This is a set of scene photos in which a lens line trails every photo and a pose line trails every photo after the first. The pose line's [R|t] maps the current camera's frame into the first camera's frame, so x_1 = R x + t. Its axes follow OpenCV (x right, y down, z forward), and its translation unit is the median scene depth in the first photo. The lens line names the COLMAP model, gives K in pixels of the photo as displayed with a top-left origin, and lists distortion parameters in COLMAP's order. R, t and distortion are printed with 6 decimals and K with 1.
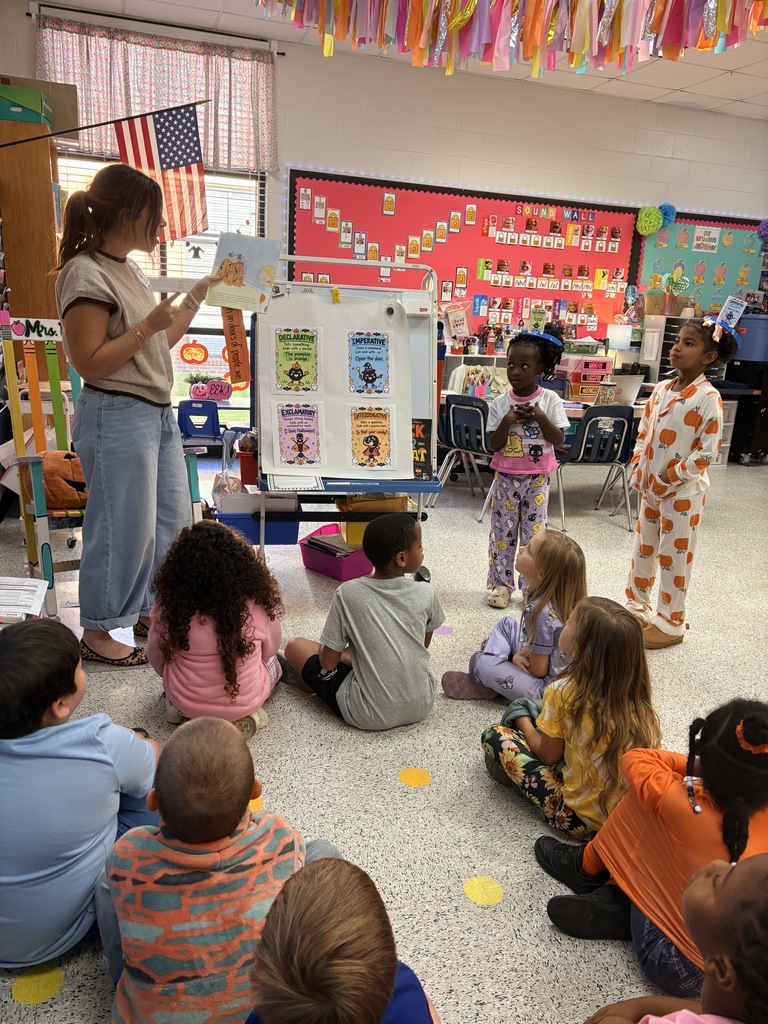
lens RADIAL K [[780.9, 0, 373.0], [0, 780.9, 535.7], [0, 0, 1]] dist [0.042090, -0.038385]
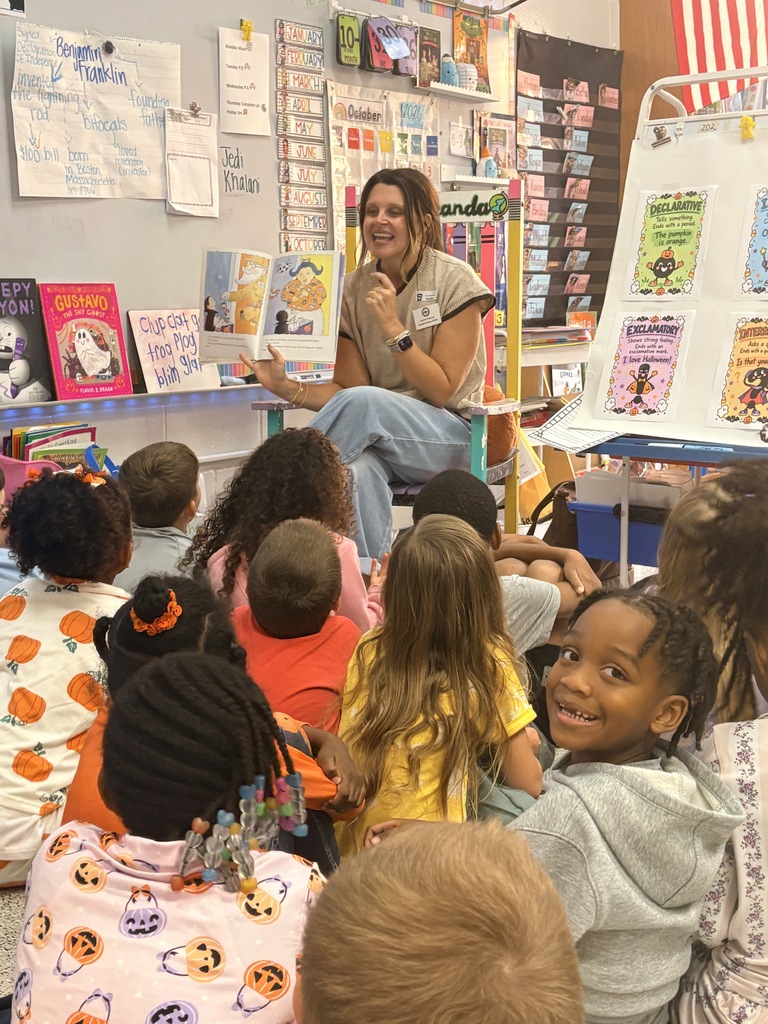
lens RADIAL K [[1549.5, 0, 365.5], [0, 1549.5, 532.6], [0, 0, 1]] dist [0.069345, 0.000000]
pose [[0.603236, 0.067403, -0.794709, 0.711961], [-0.183716, 0.981370, -0.056218, 0.097469], [0.776115, 0.179914, 0.604381, 0.151576]]
